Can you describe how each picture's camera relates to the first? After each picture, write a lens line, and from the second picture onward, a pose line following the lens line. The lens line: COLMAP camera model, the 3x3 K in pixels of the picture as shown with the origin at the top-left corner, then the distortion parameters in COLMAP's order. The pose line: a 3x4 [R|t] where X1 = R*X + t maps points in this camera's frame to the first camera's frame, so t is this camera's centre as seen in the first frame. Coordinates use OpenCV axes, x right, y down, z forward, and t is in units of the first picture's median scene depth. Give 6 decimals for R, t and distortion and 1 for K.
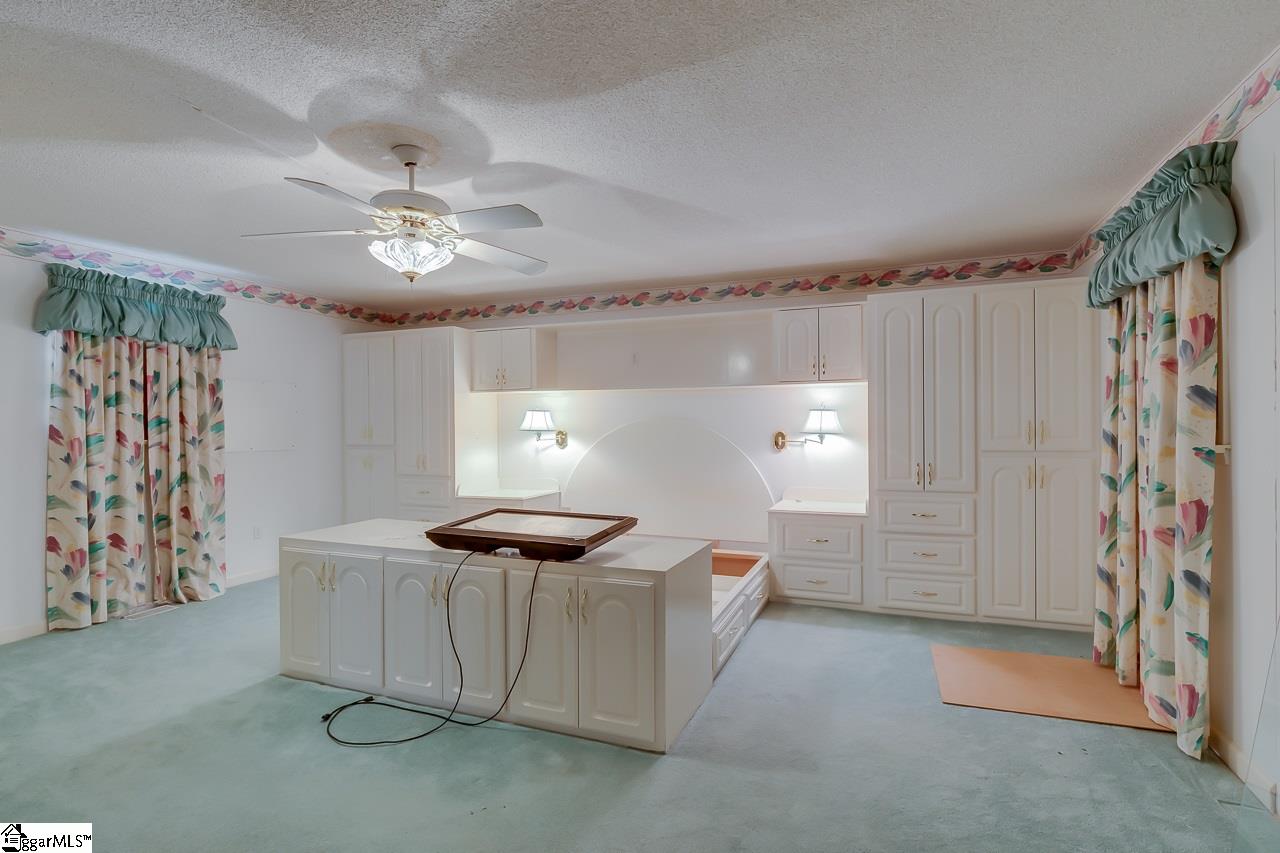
lens RADIAL K [[648.3, 0, 645.2], [0, 648.3, 428.1], [0, 0, 1]] dist [0.003316, 0.000168]
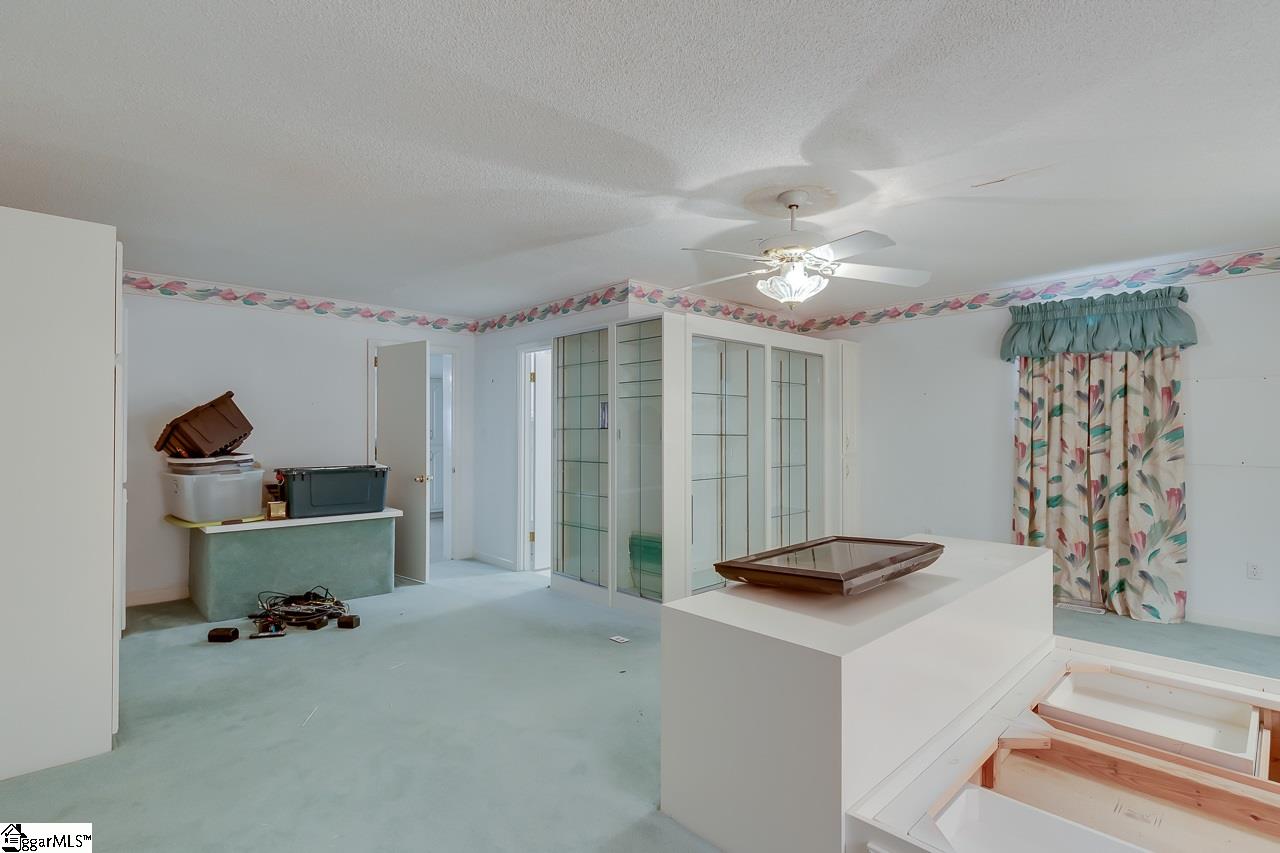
lens RADIAL K [[648.3, 0, 647.9], [0, 648.3, 427.6], [0, 0, 1]] dist [0.003316, 0.000168]
pose [[-0.424453, 0.000337, -0.905450, 0.497145], [-0.000433, 1.000000, 0.000575, -0.012950], [0.905450, 0.000636, -0.424452, 0.801338]]
